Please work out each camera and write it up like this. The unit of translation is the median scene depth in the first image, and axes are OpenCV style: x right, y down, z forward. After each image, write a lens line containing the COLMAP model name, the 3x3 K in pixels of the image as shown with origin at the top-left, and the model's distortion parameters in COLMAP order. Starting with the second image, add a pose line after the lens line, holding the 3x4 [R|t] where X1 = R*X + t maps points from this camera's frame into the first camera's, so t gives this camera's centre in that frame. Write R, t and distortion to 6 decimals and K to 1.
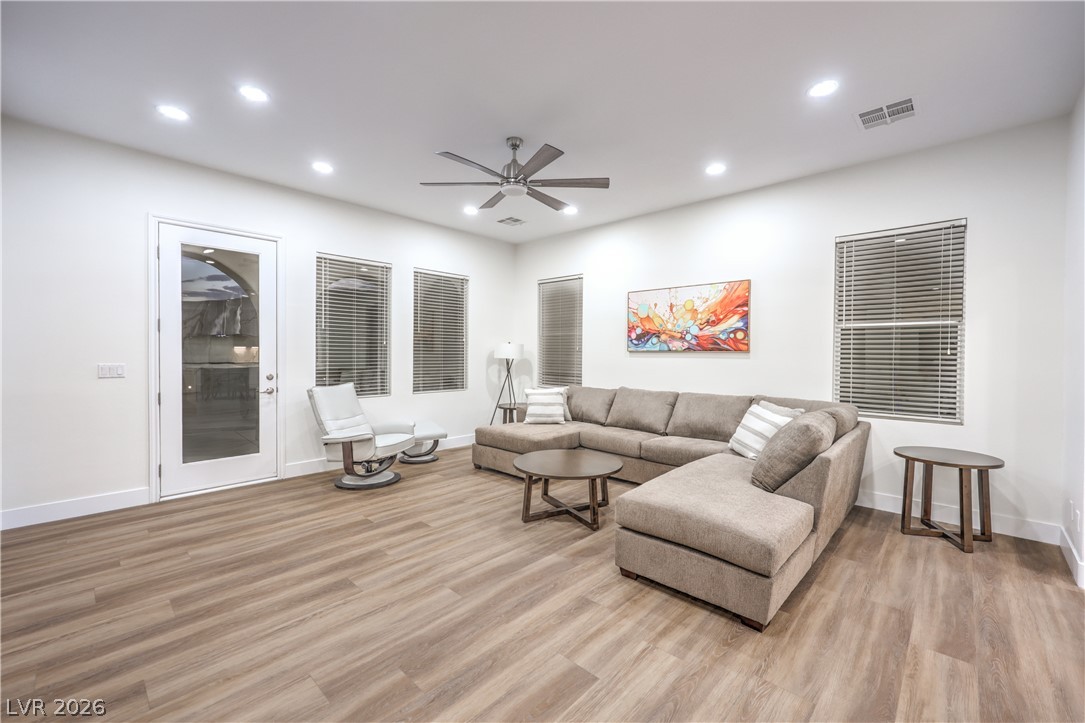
lens RADIAL K [[444.5, 0, 546.5], [0, 444.5, 364.7], [0, 0, 1]] dist [-0.000781, 0.001689]
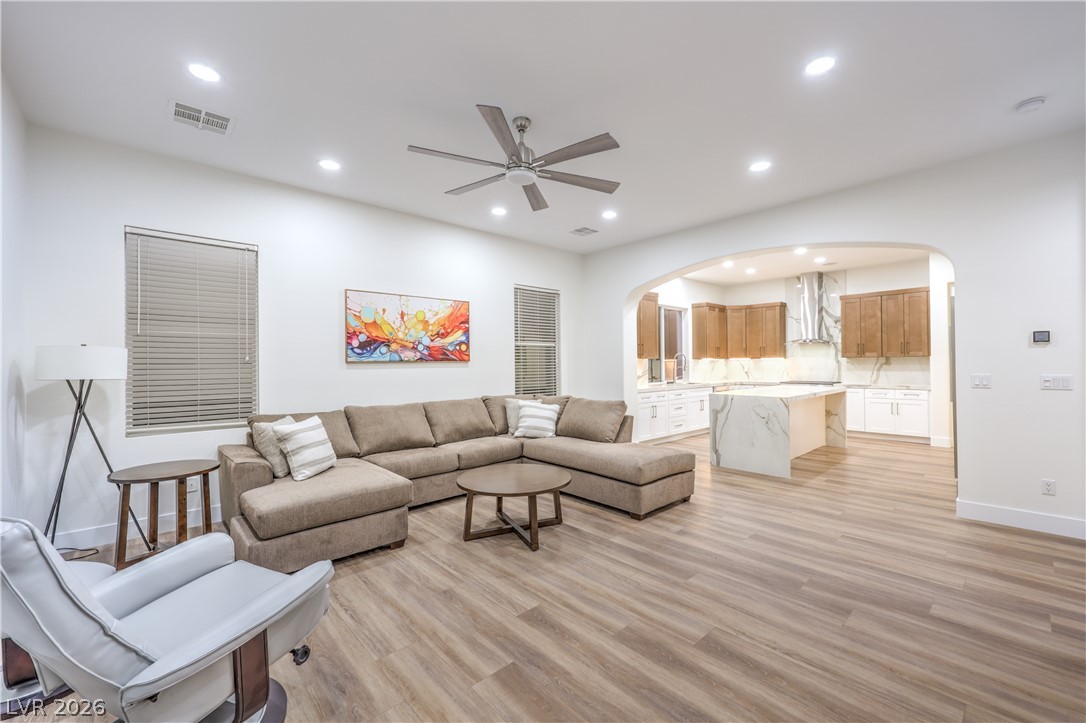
lens RADIAL K [[444.9, 0, 558.4], [0, 444.9, 362.4], [0, 0, 1]] dist [-0.000781, 0.001689]
pose [[0.056865, -0.005985, 0.998364, -0.734312], [0.037498, 0.999289, 0.003854, -0.022194], [-0.997677, 0.037218, 0.057049, 0.690021]]
